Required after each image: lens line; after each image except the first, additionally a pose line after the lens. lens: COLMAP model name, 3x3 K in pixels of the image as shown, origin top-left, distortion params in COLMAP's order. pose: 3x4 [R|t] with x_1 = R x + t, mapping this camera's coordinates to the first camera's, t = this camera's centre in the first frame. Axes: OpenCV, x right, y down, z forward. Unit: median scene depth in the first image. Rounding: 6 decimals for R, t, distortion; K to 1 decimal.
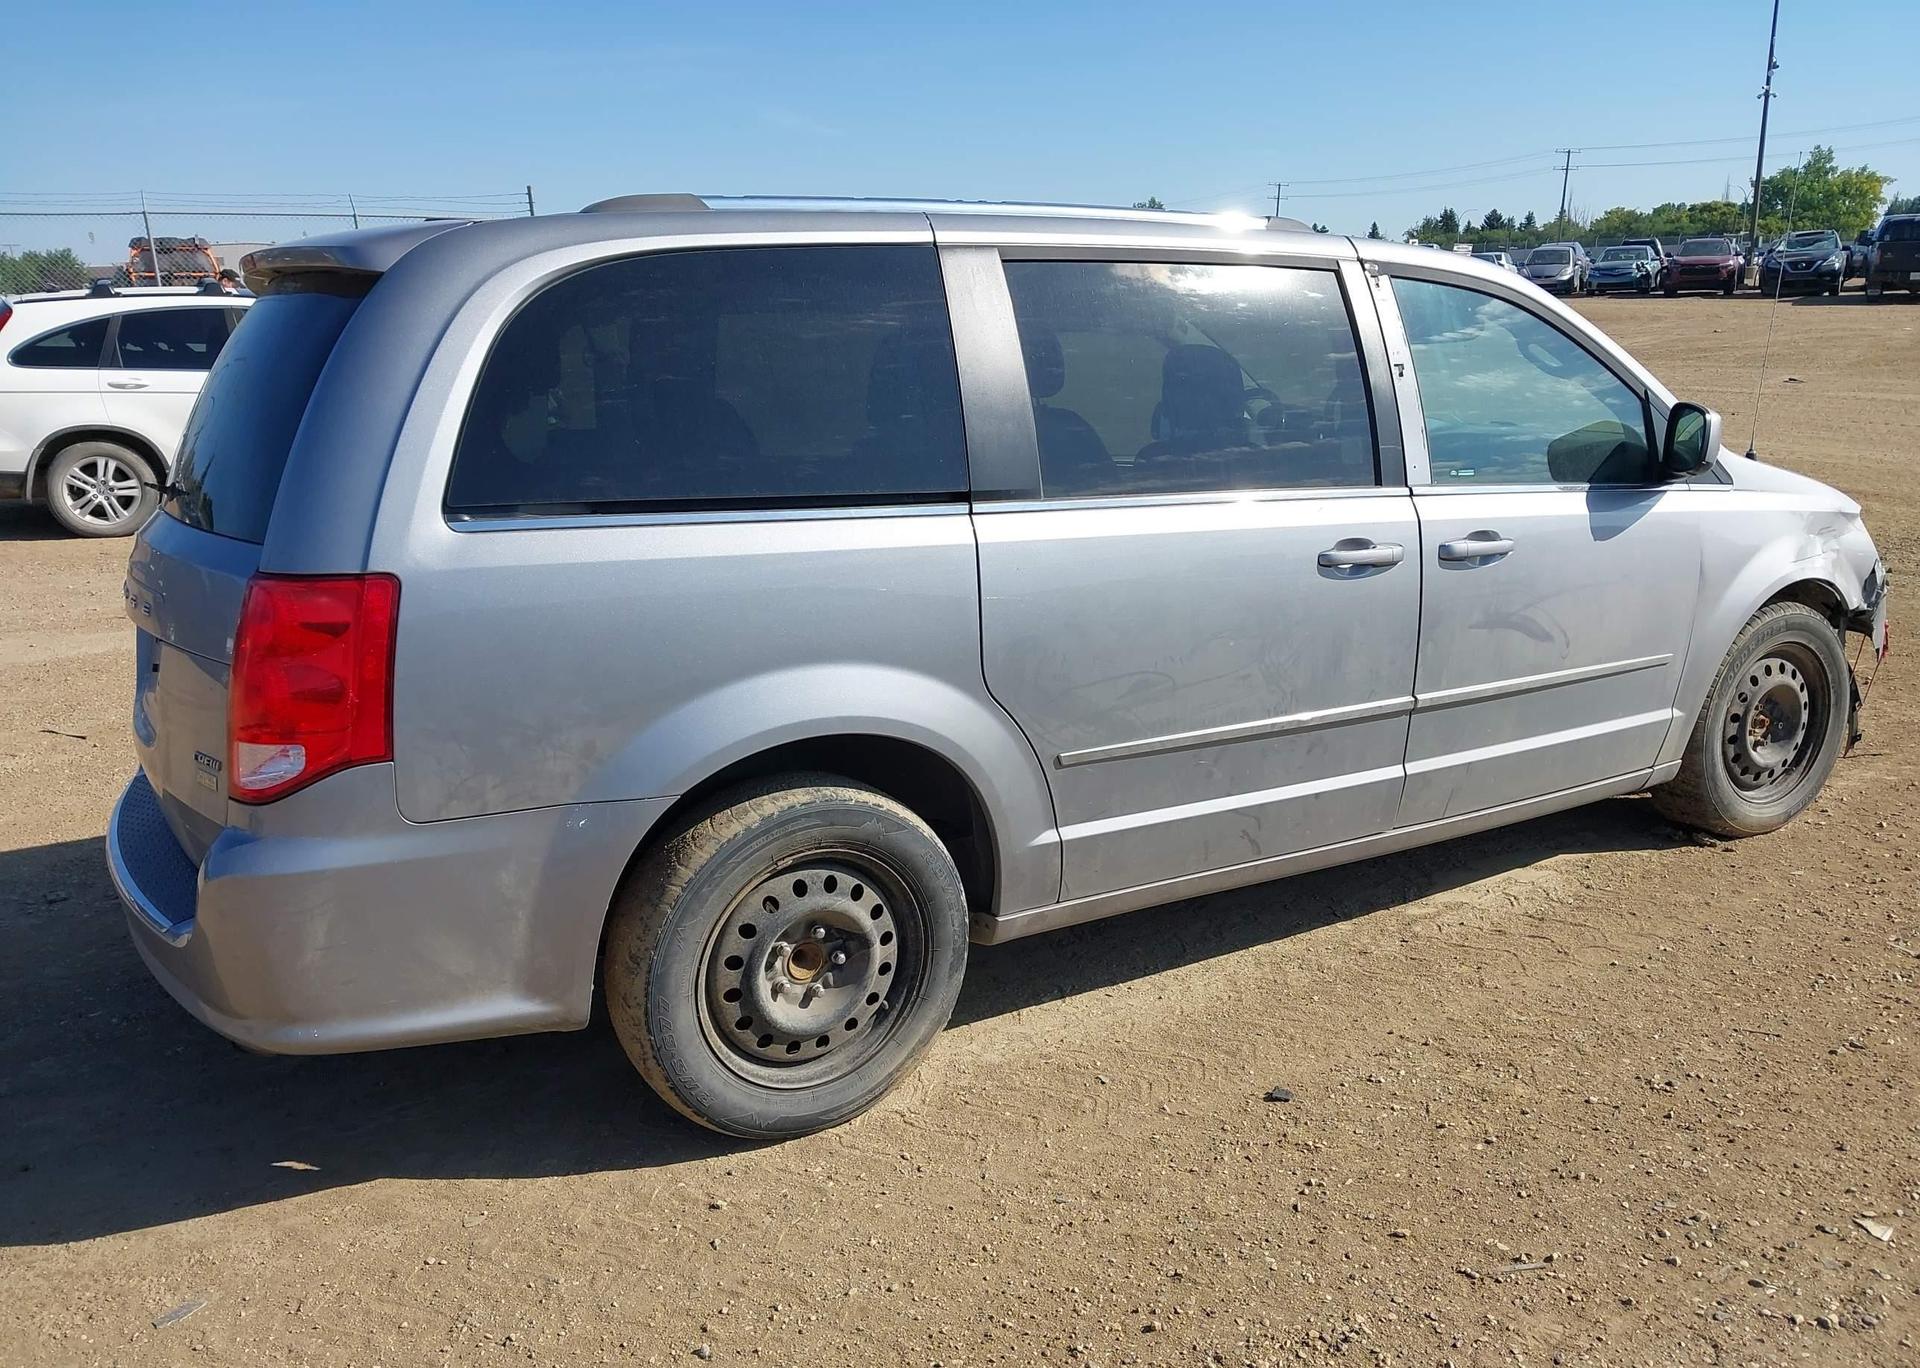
lens RADIAL K [[1631.5, 0, 910.7], [0, 1631.5, 650.9], [0, 0, 1]] dist [0.031998, -0.034649]
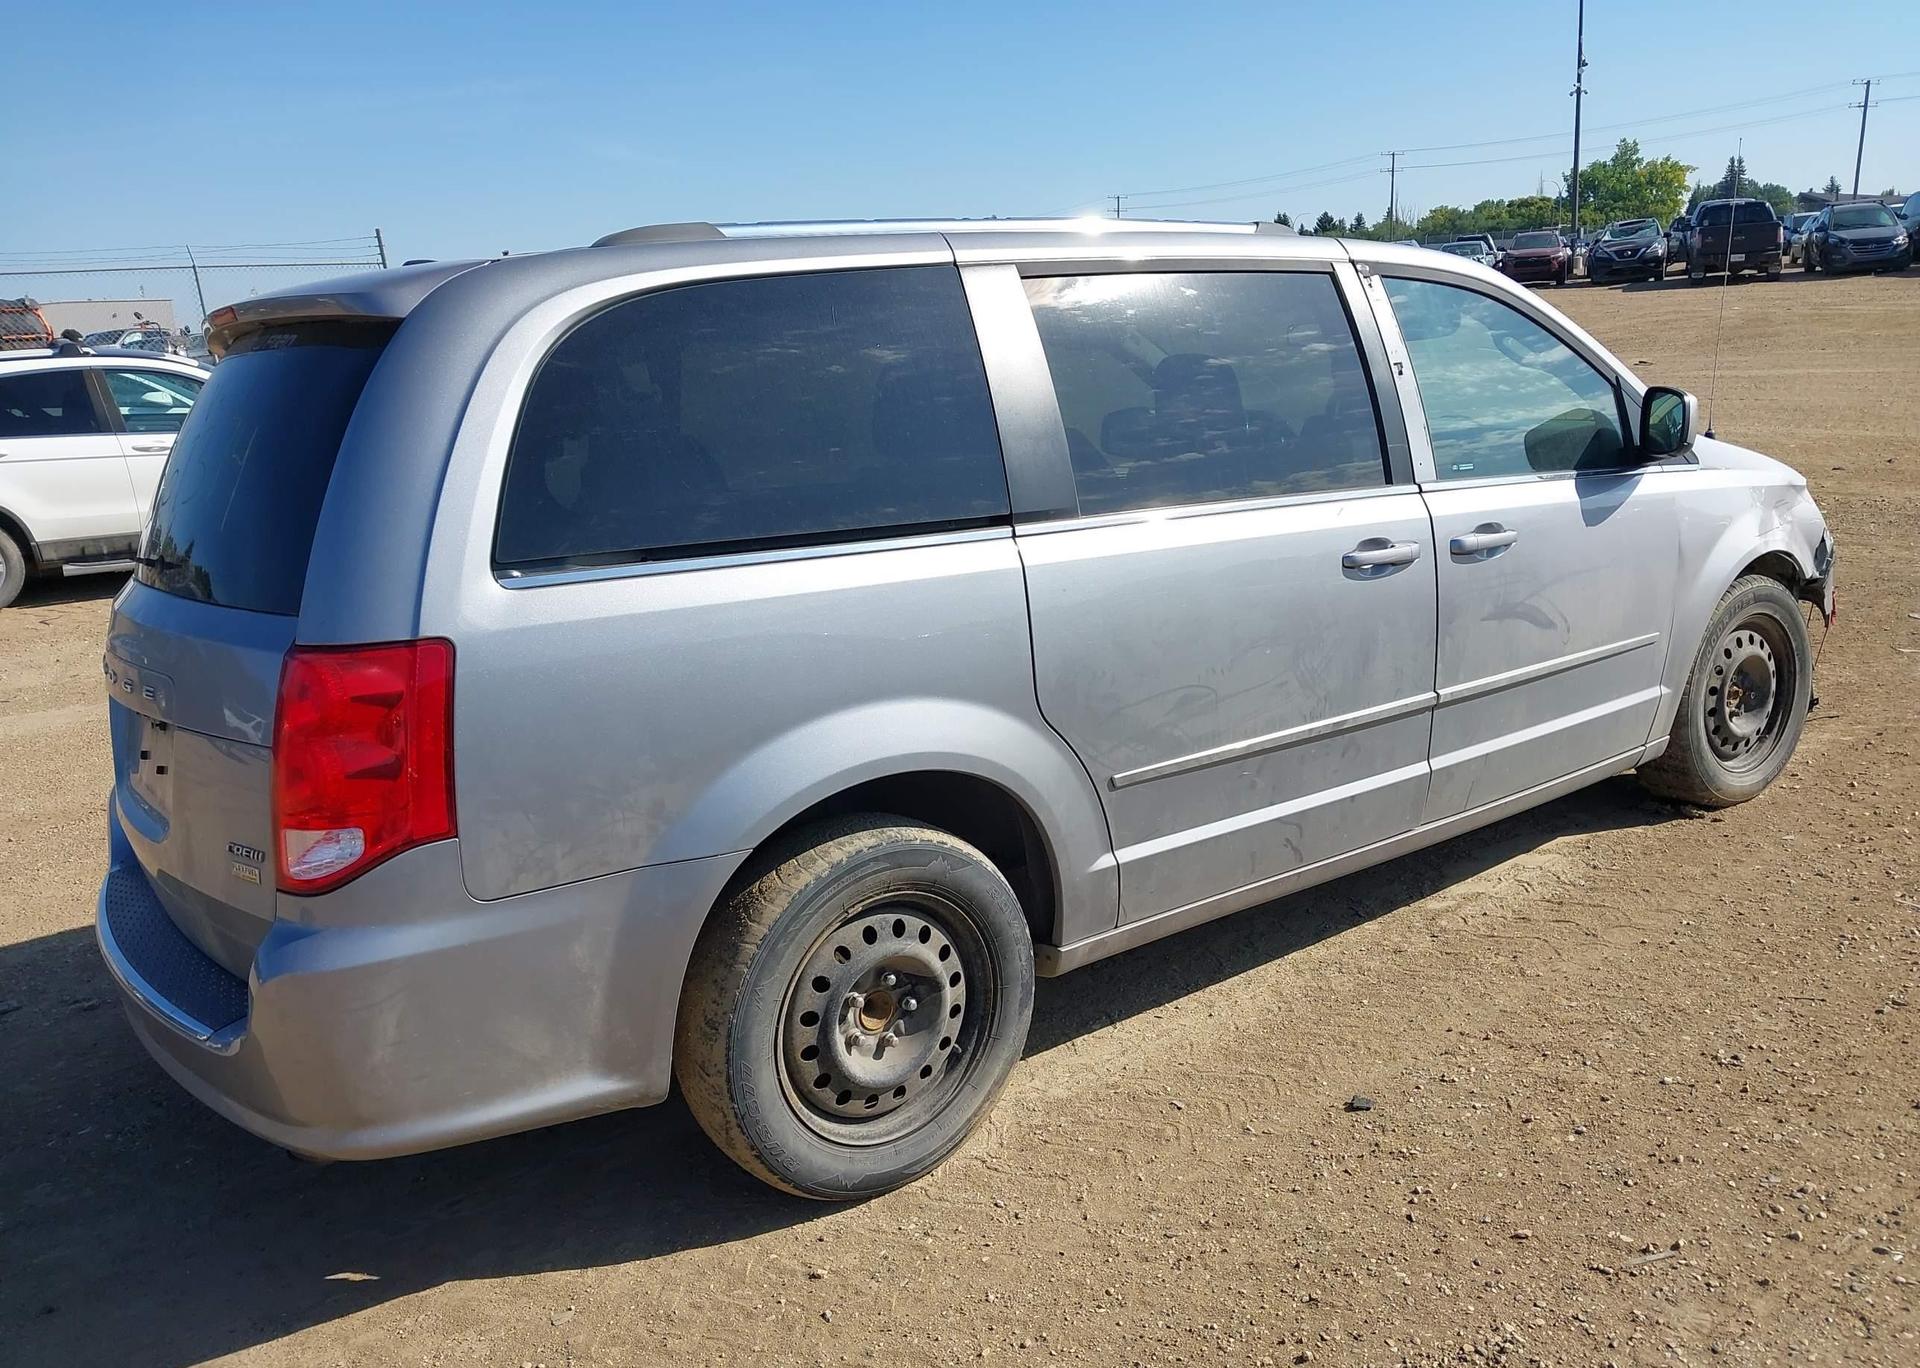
lens RADIAL K [[1631.5, 0, 926.9], [0, 1631.5, 658.3], [0, 0, 1]] dist [0.031998, -0.034649]
pose [[0.993615, -0.067027, 0.090758, -0.107351], [0.067890, 0.997672, -0.006455, -0.008808], [-0.090114, 0.012576, 0.995852, 0.034866]]
